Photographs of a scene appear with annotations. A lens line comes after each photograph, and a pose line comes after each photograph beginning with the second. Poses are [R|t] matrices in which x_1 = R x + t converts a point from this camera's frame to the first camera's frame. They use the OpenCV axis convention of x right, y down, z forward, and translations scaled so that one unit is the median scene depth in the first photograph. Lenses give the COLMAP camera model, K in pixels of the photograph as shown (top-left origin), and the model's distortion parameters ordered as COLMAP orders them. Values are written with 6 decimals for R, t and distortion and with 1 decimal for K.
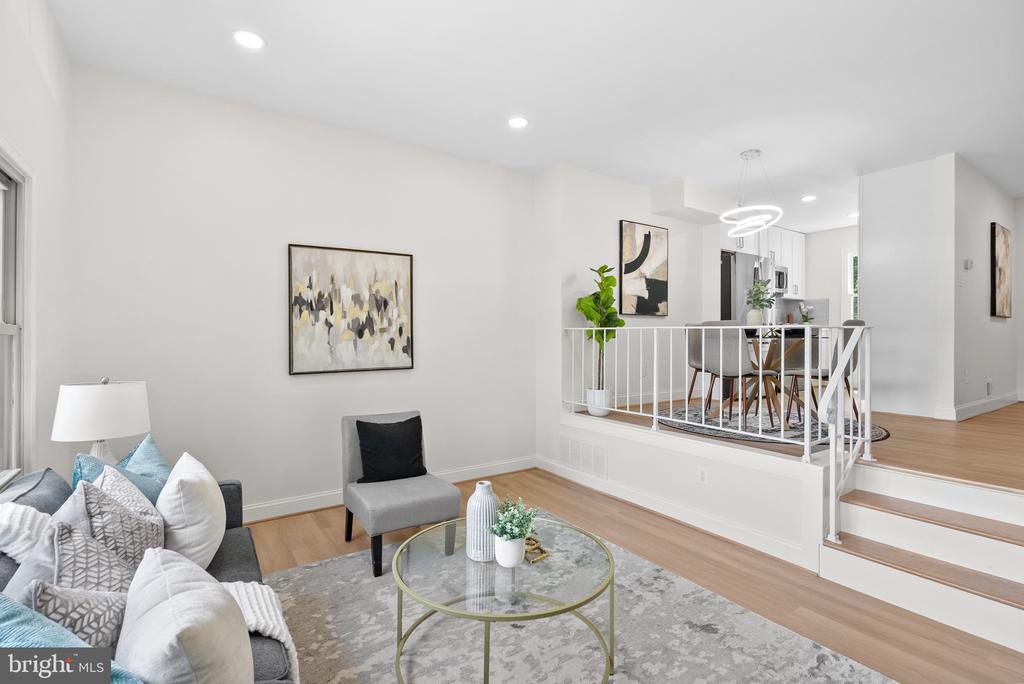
lens RADIAL K [[471.2, 0, 512.3], [0, 471.2, 334.9], [0, 0, 1]] dist [-0.009389, 0.005740]
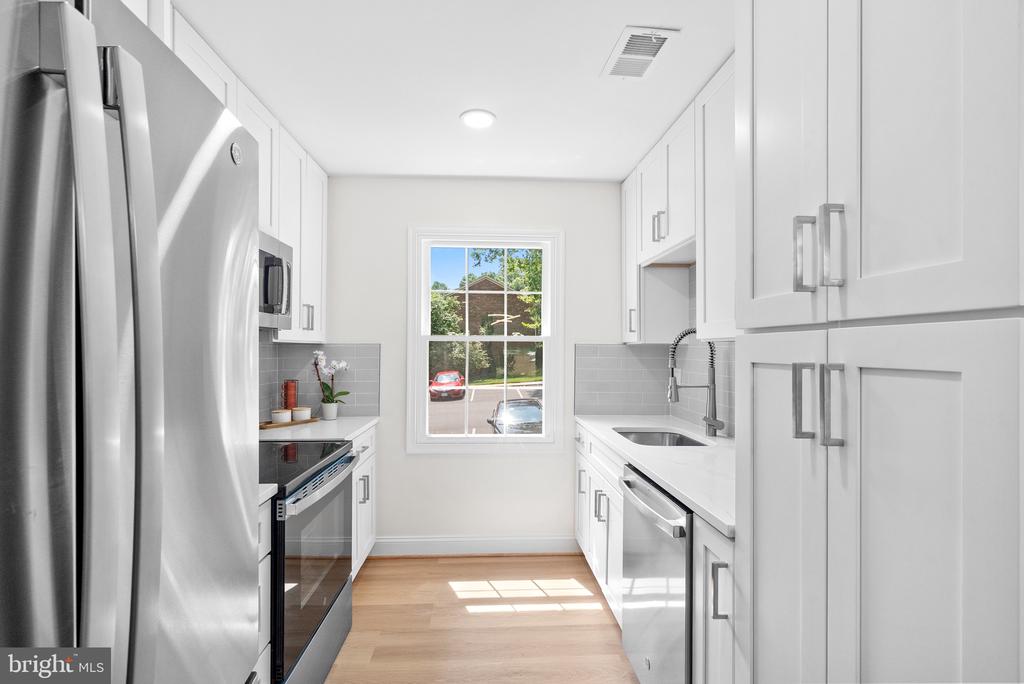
lens RADIAL K [[471.2, 0, 507.8], [0, 471.2, 347.5], [0, 0, 1]] dist [-0.009389, 0.005740]
pose [[0.524305, -0.002481, 0.851527, 0.556779], [0.000166, 0.999996, 0.002811, -0.109431], [-0.851530, -0.001332, 0.524304, 1.005879]]
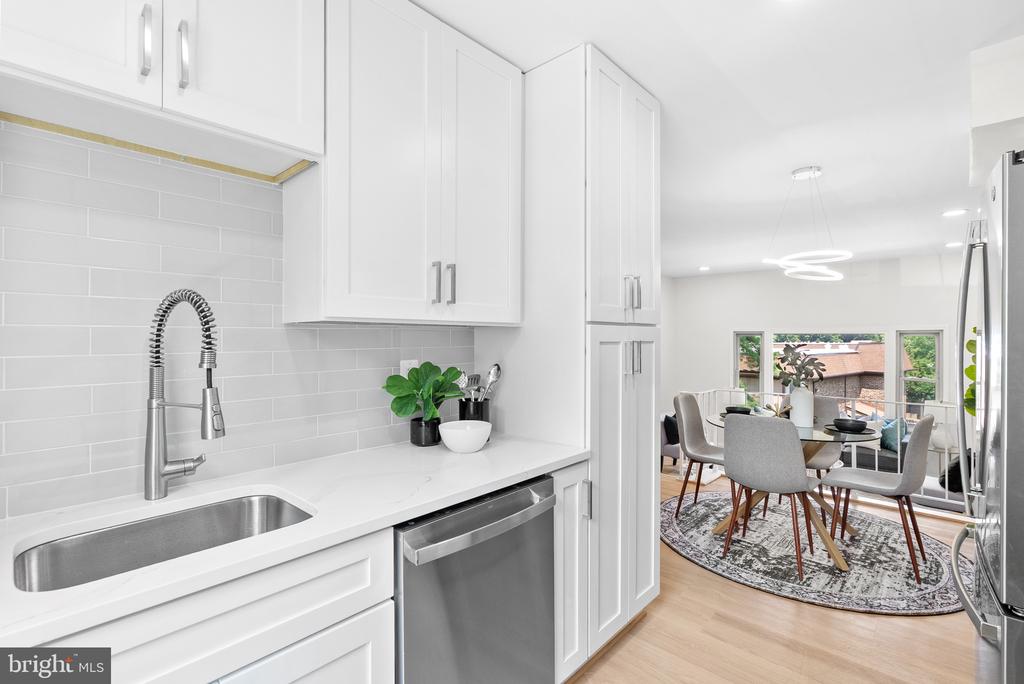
lens RADIAL K [[471.2, 0, 512.6], [0, 471.2, 337.0], [0, 0, 1]] dist [-0.009389, 0.005740]
pose [[-0.975100, -0.008001, -0.221620, 0.932618], [-0.006731, 0.999956, -0.006484, -0.103127], [0.221662, -0.004830, -0.975112, 1.351533]]
